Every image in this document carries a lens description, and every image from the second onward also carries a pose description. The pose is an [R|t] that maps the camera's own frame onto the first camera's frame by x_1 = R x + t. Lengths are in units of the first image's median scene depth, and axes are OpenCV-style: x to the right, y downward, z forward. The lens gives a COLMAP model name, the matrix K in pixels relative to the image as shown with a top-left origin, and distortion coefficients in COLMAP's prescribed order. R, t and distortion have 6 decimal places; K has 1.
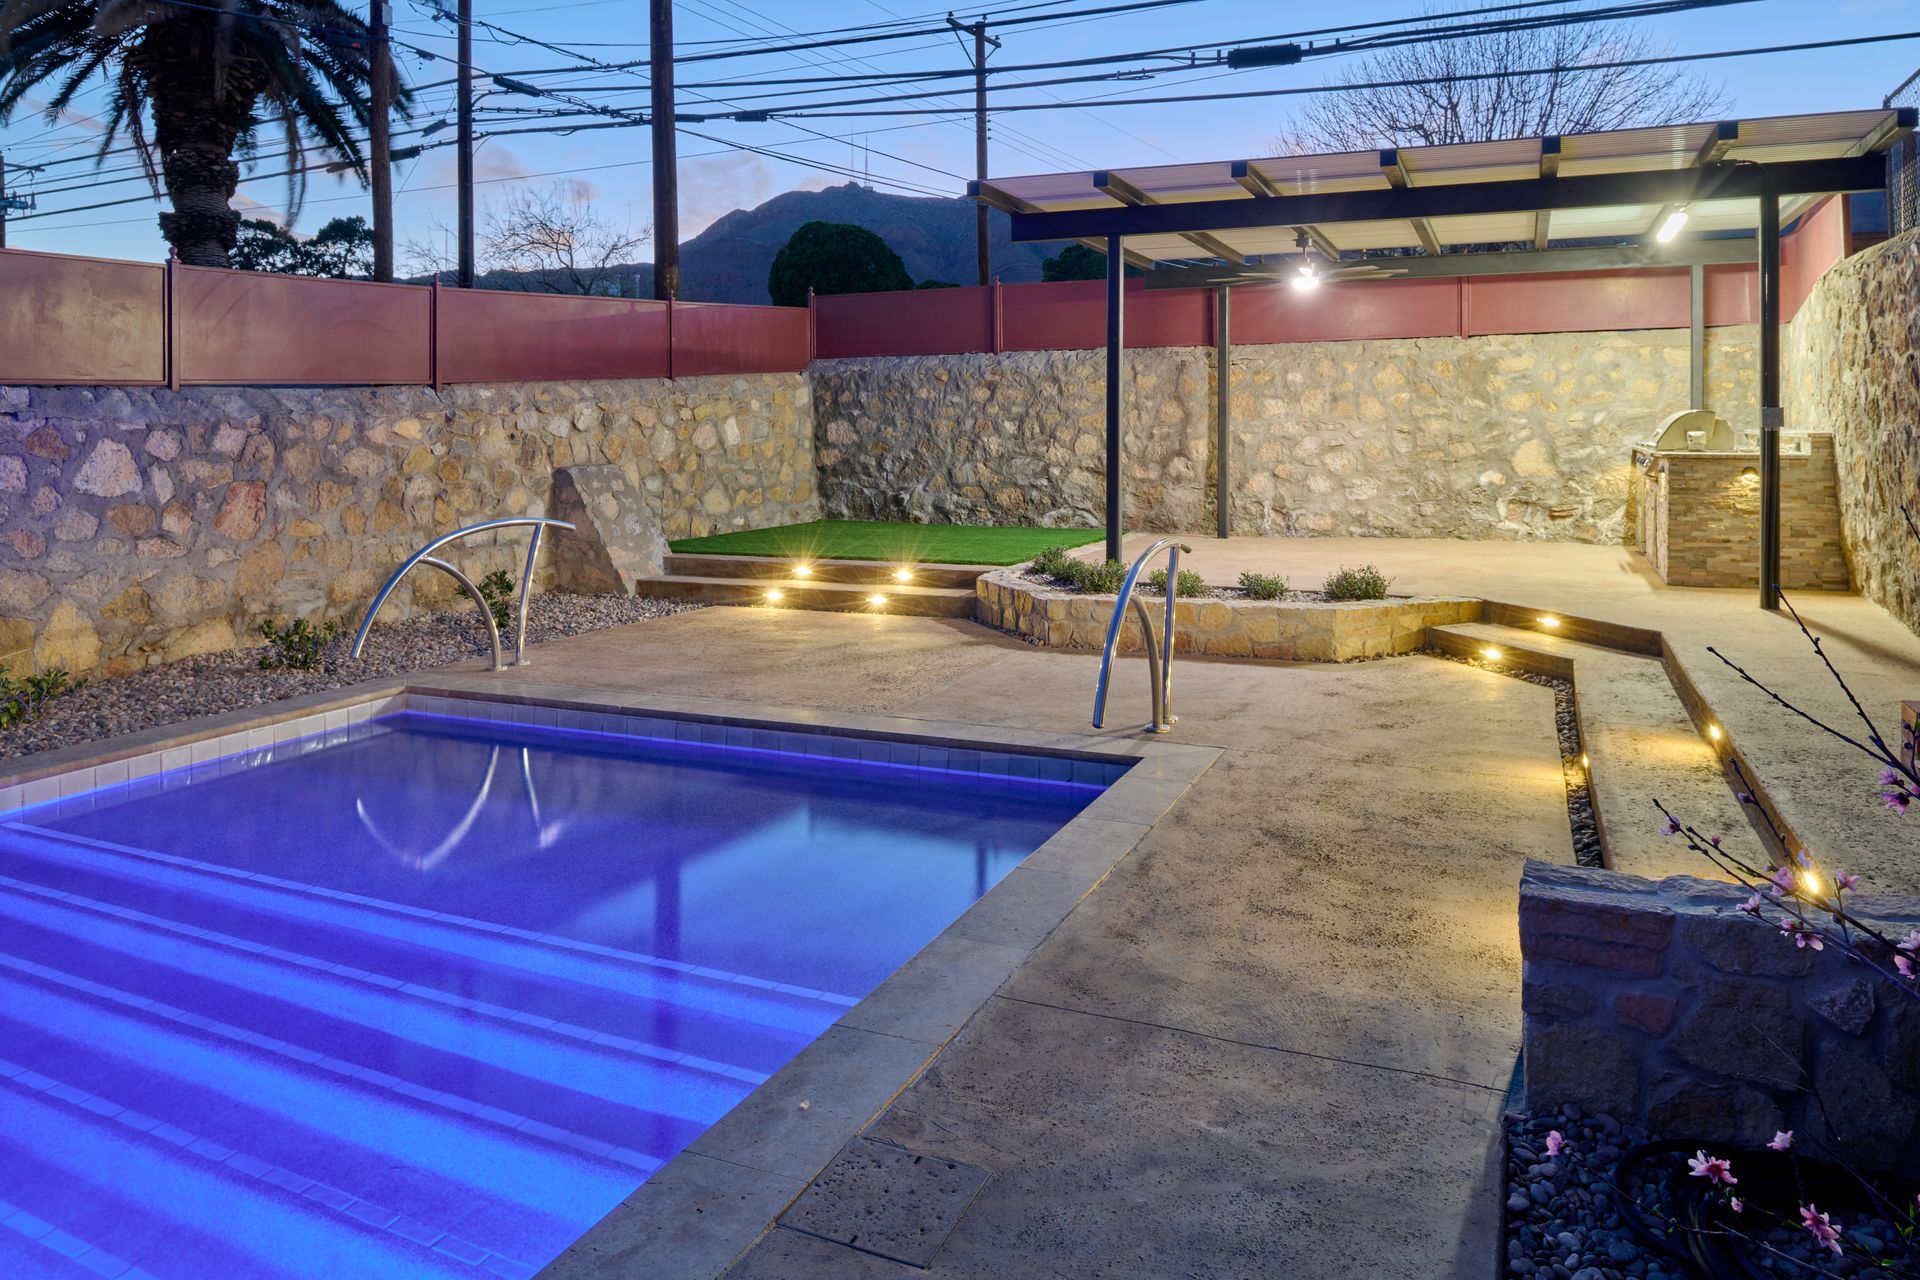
lens RADIAL K [[1321.2, 0, 991.8], [0, 1321.2, 439.7], [0, 0, 1]] dist [-0.005867, -0.014569]
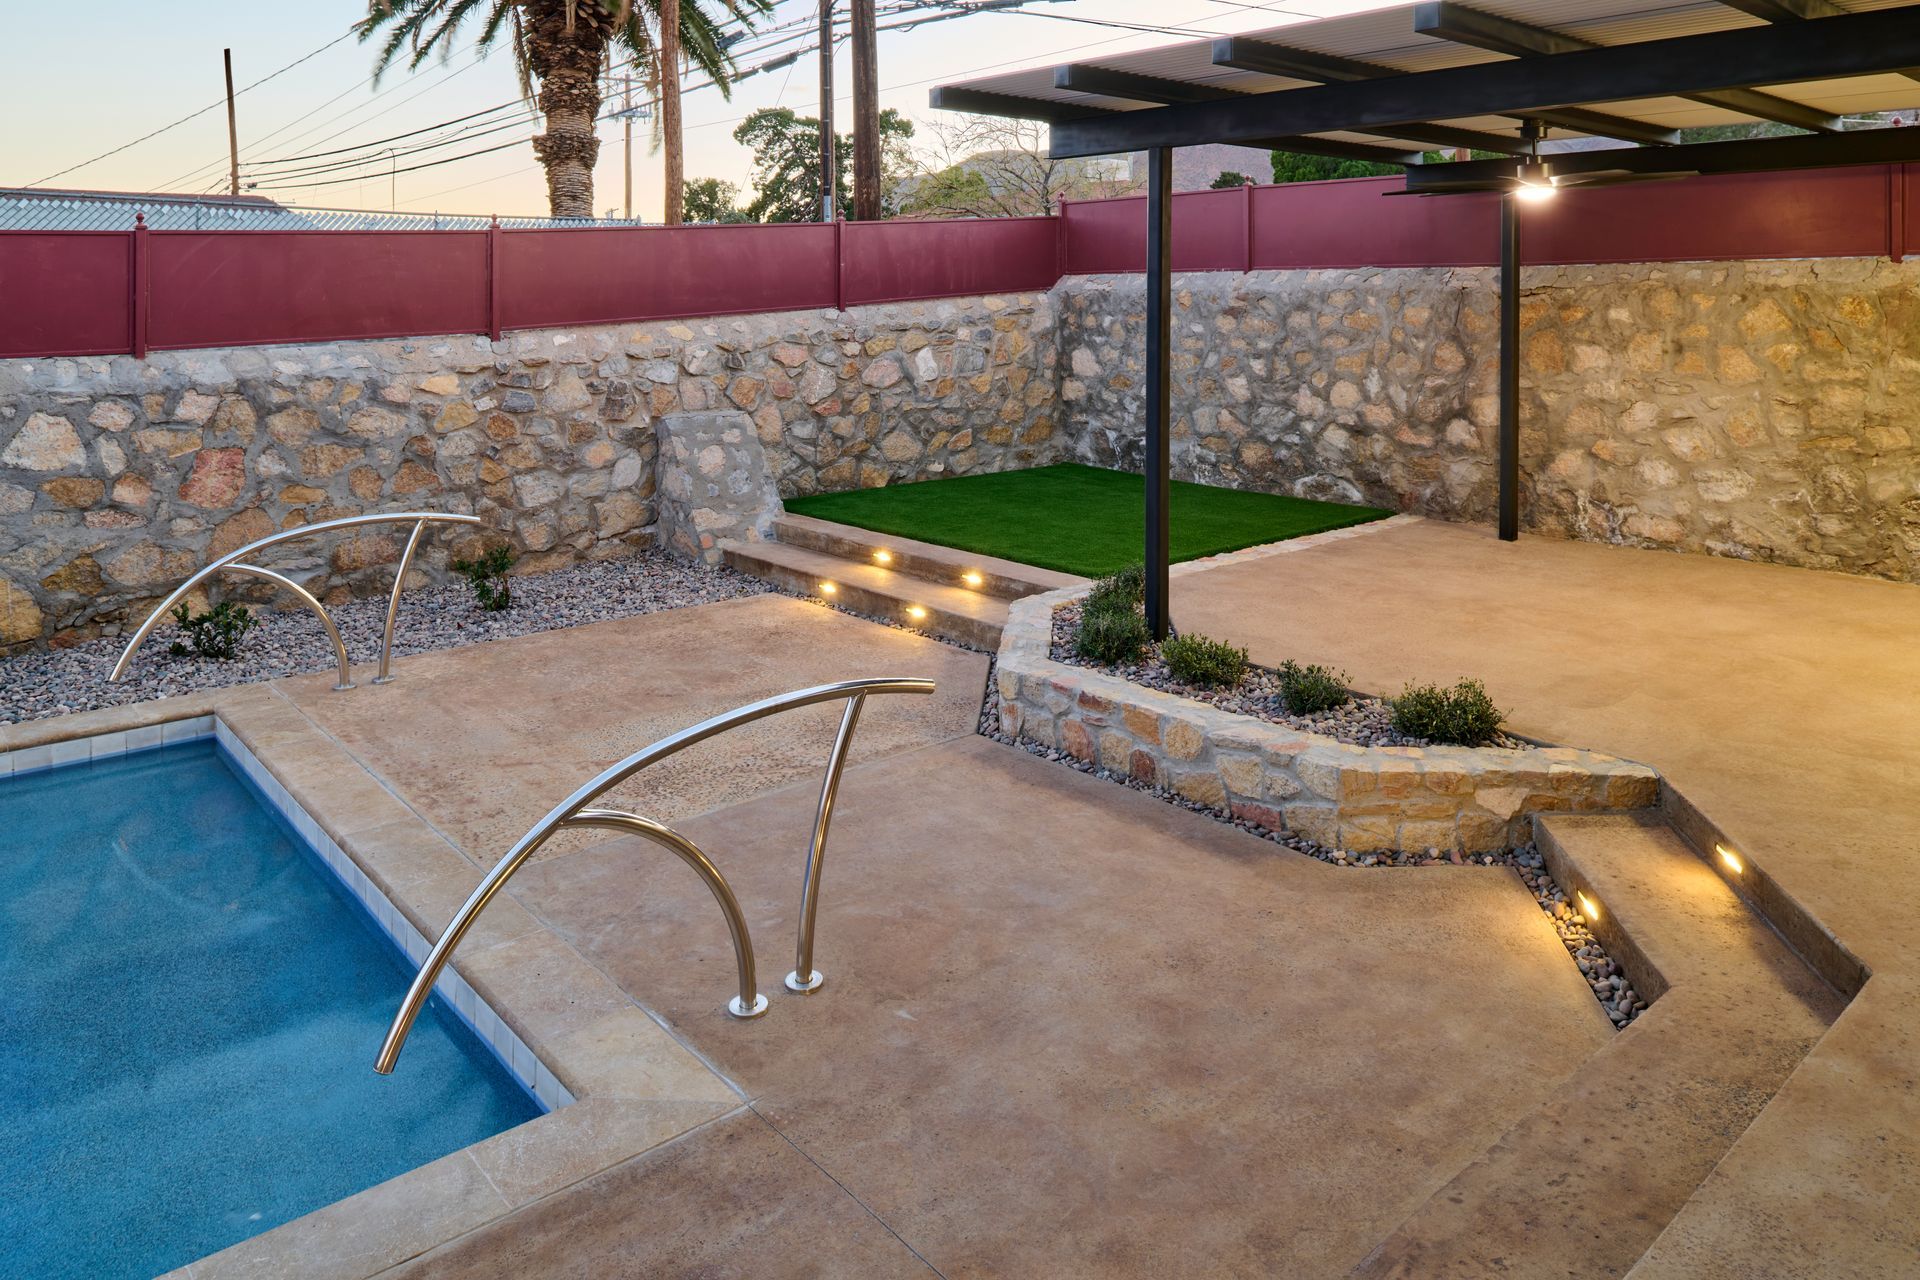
lens RADIAL K [[1321.2, 0, 988.4], [0, 1321.2, 290.7], [0, 0, 1]] dist [-0.005867, -0.014569]
pose [[0.897967, 0.004701, -0.440038, 0.243921], [-0.007850, 0.999955, -0.005335, -0.055319], [0.439993, 0.008245, 0.897963, 0.246261]]
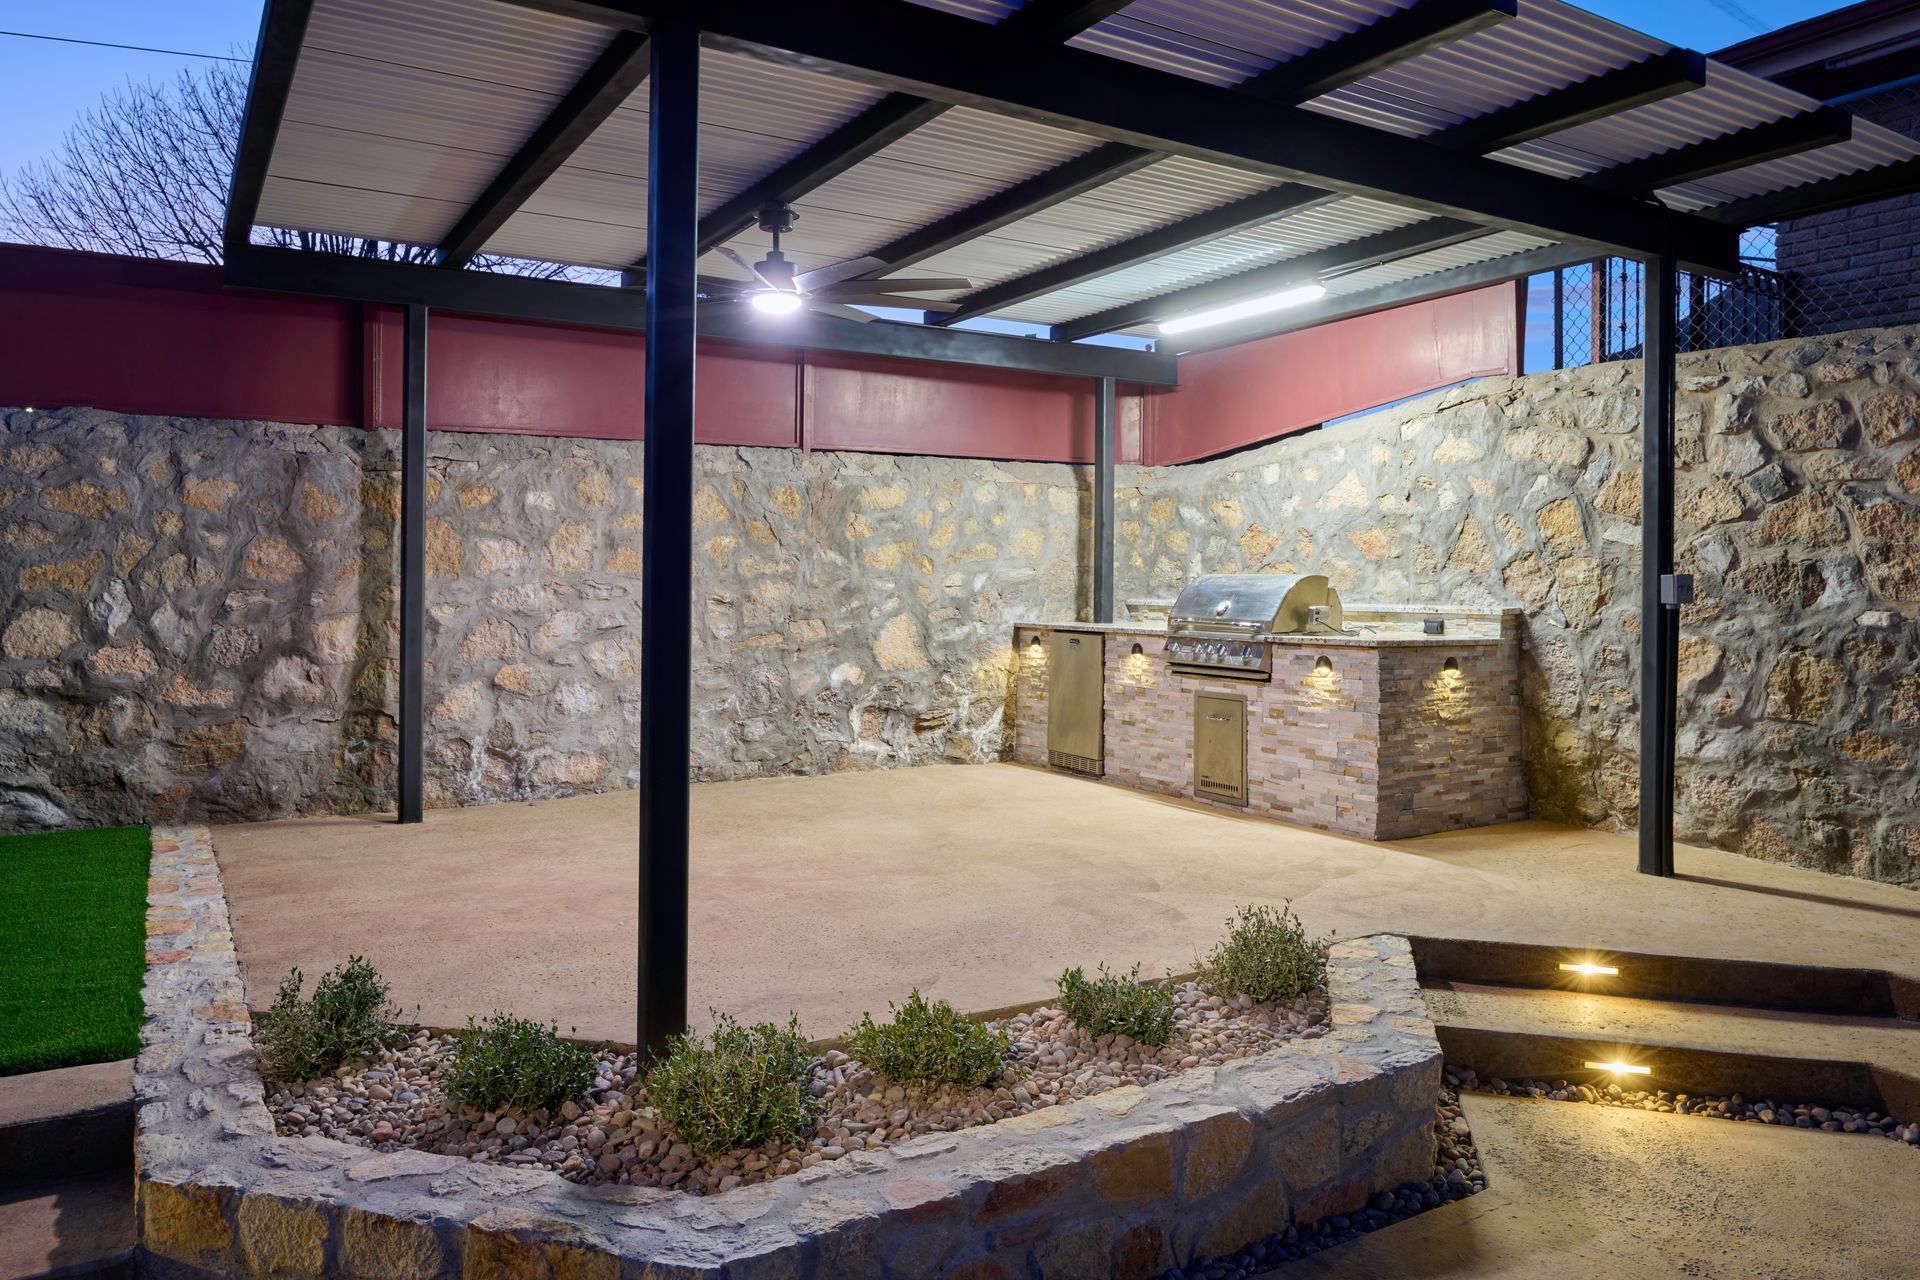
lens RADIAL K [[1321.2, 0, 988.2], [0, 1321.2, 589.4], [0, 0, 1]] dist [-0.005867, -0.014569]
pose [[0.586492, 0.004229, 0.809944, -0.097523], [0.001008, 0.999982, -0.005951, -0.008257], [-0.809954, 0.004307, 0.586477, 0.560179]]
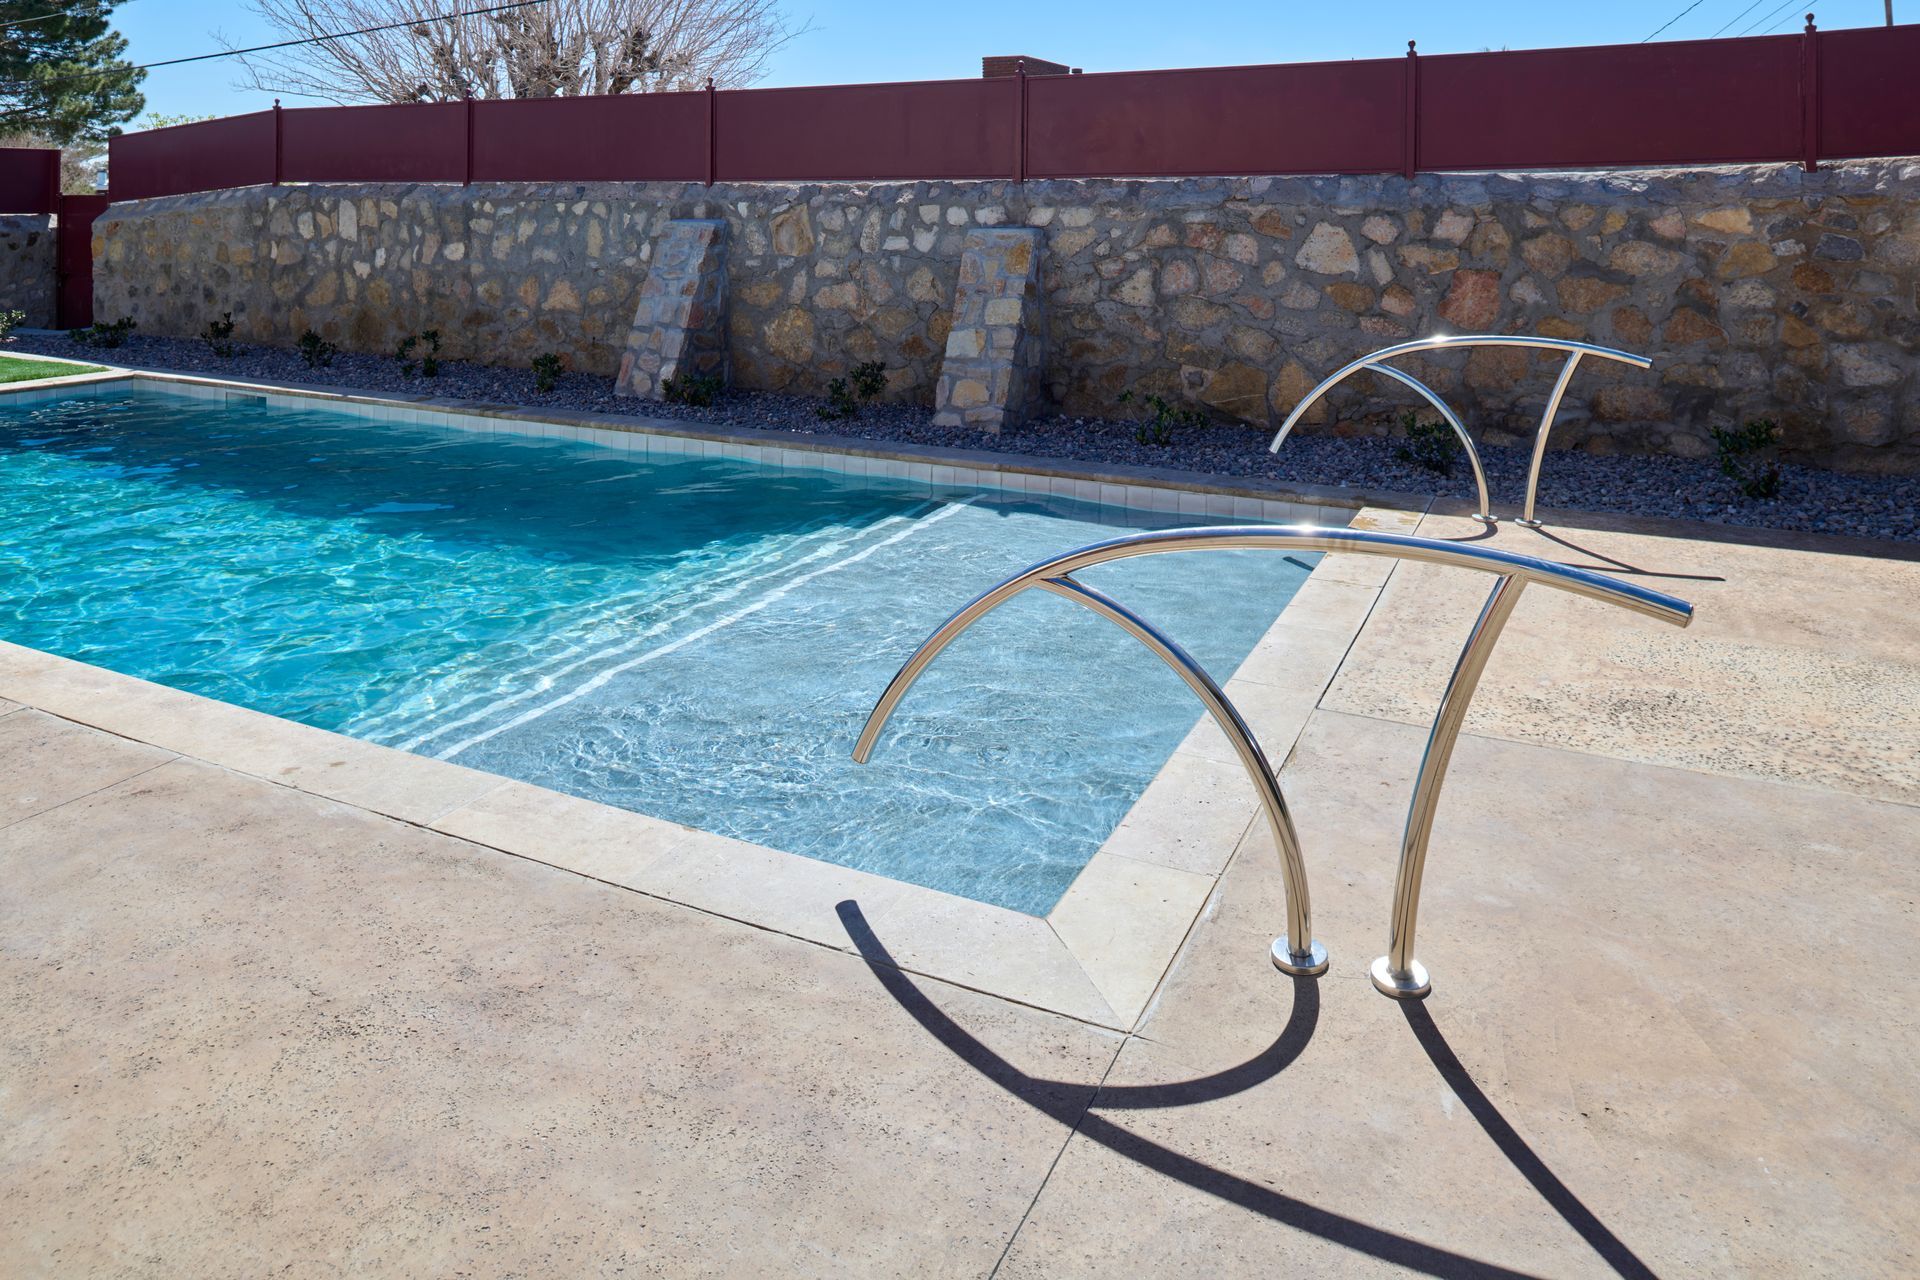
lens RADIAL K [[1321.2, 0, 992.2], [0, 1321.2, 189.8], [0, 0, 1]] dist [-0.005867, -0.014569]
pose [[-0.049008, 0.001565, -0.998797, 0.276873], [-0.018040, 0.999834, 0.002451, -0.015435], [0.998635, 0.018138, -0.048972, 0.453214]]
